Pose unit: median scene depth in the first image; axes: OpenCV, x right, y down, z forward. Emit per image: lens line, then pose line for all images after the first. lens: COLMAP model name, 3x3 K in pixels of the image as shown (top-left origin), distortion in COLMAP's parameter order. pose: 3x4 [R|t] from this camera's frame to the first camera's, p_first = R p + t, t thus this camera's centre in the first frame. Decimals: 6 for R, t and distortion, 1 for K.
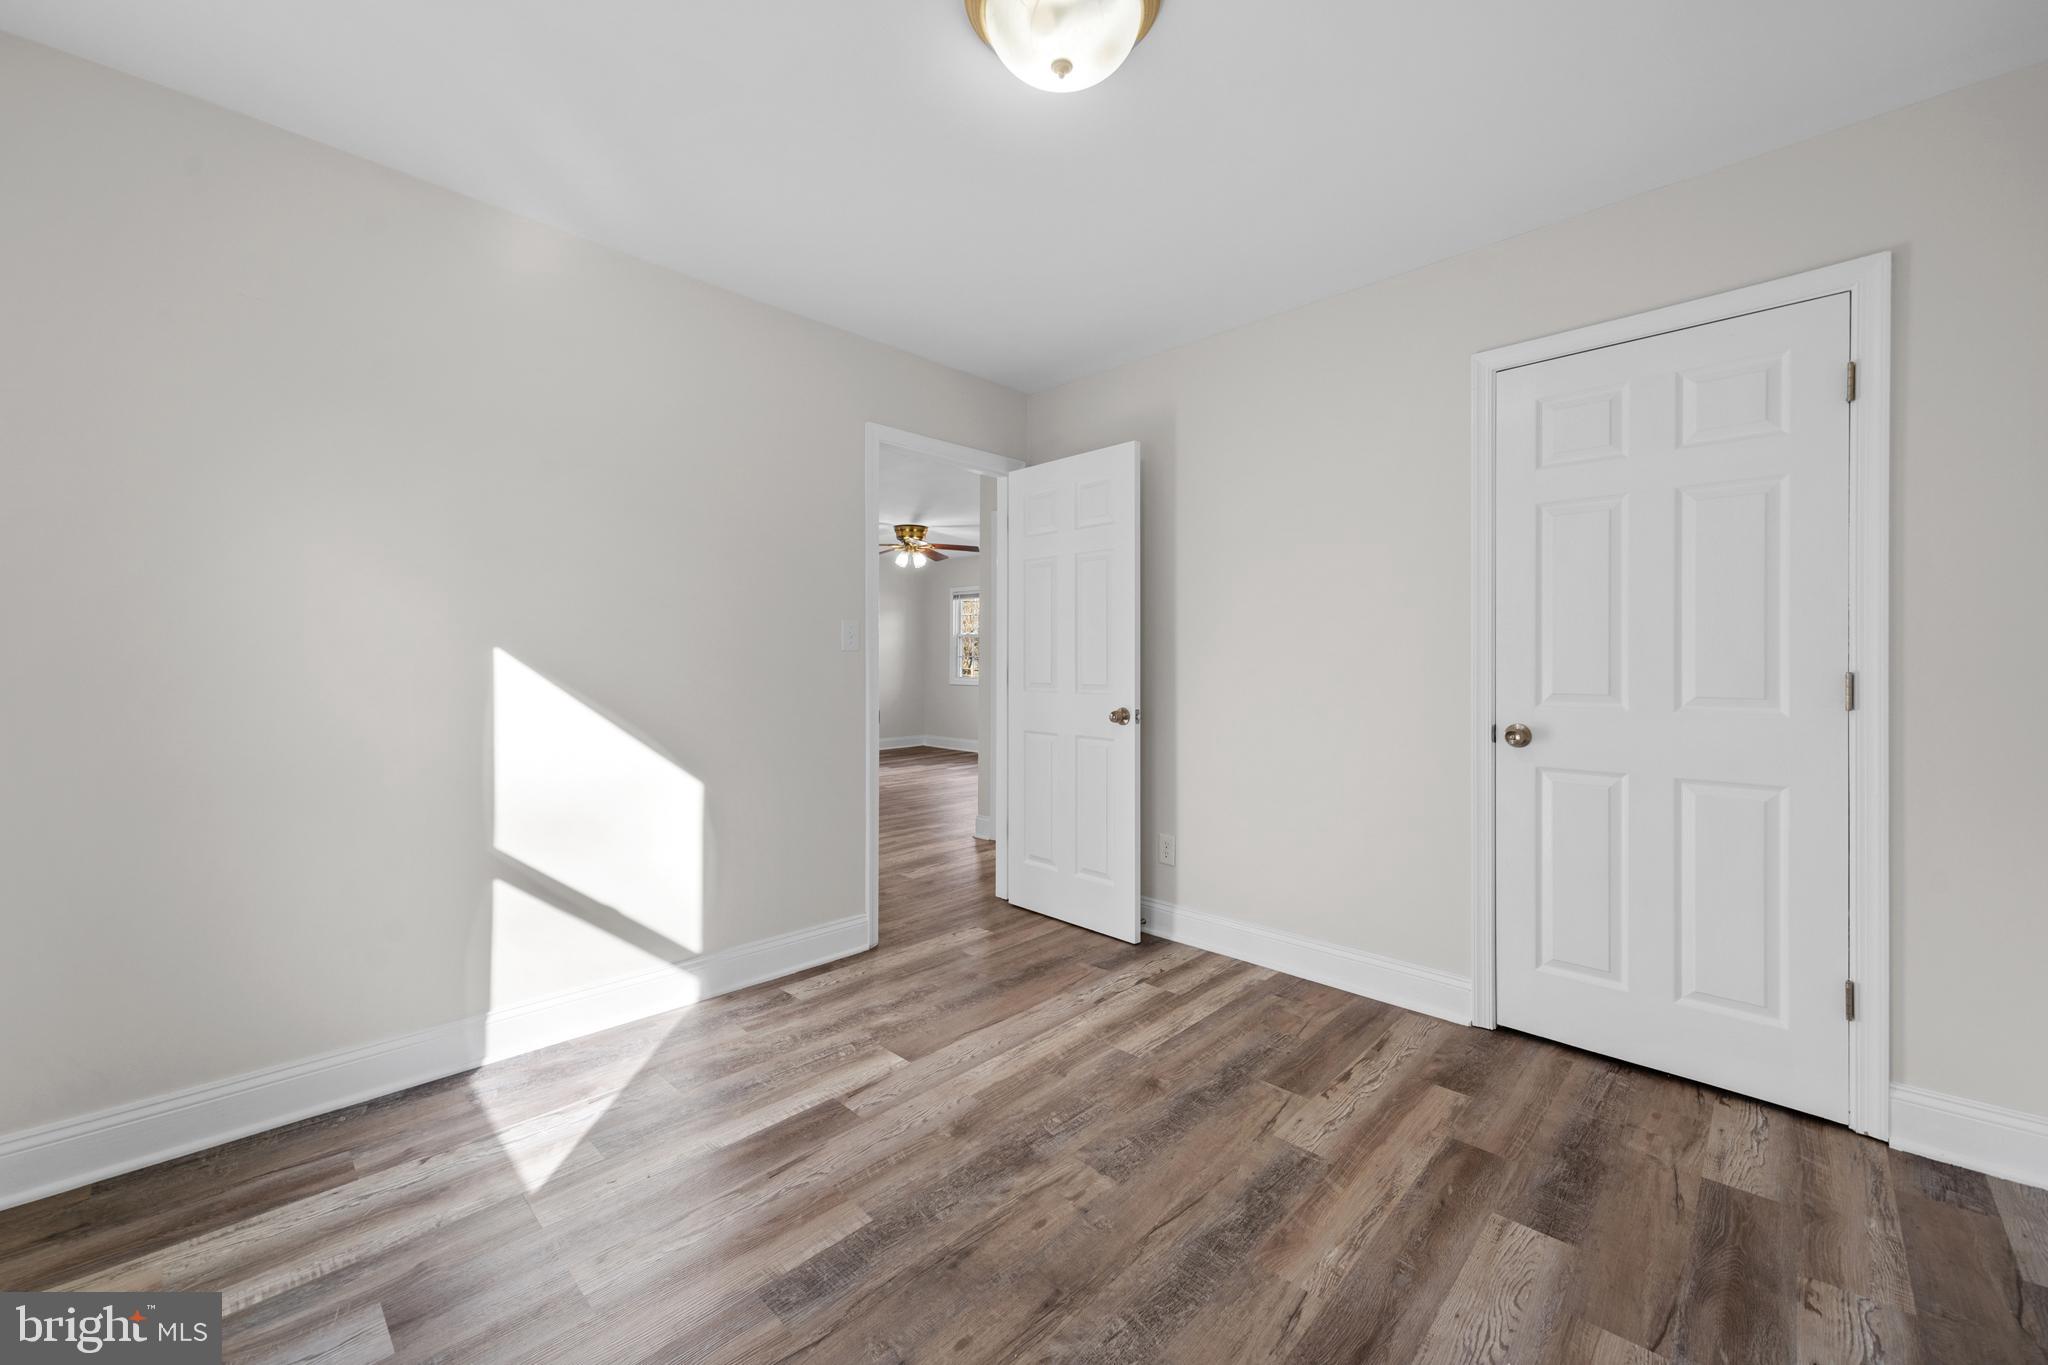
lens RADIAL K [[771.6, 0, 1028.8], [0, 771.6, 672.9], [0, 0, 1]] dist [0.007704, -0.000372]
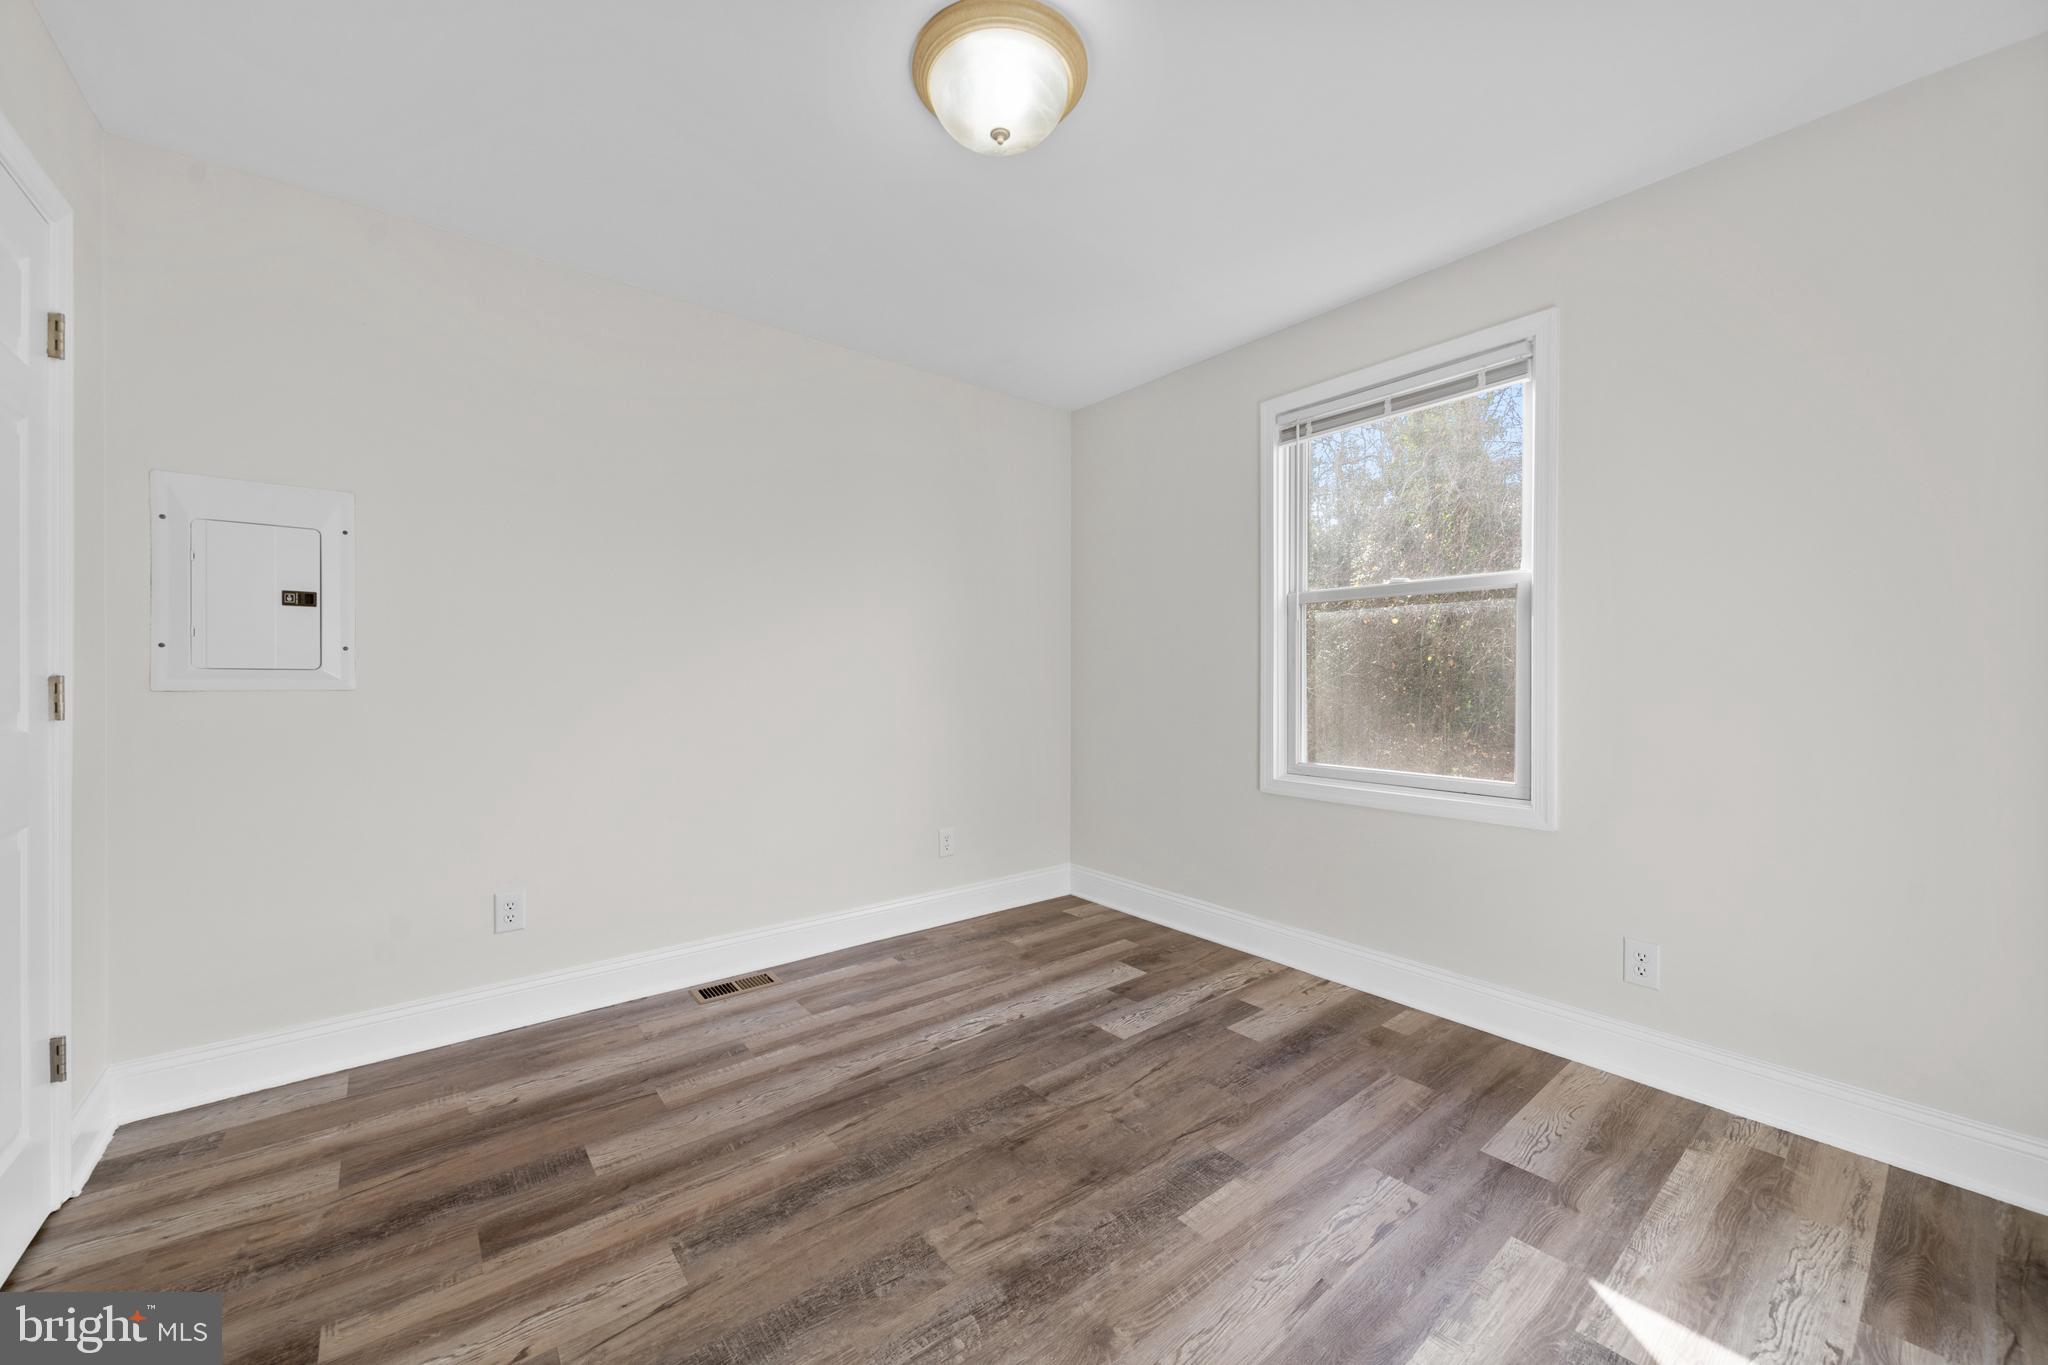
lens RADIAL K [[771.6, 0, 1028.8], [0, 771.6, 672.9], [0, 0, 1]] dist [0.007704, -0.000372]
pose [[-0.993398, -0.000423, 0.114721, -0.122798], [0.000569, 0.999963, 0.008608, -0.013912], [-0.114720, 0.008616, -0.993360, 1.999079]]
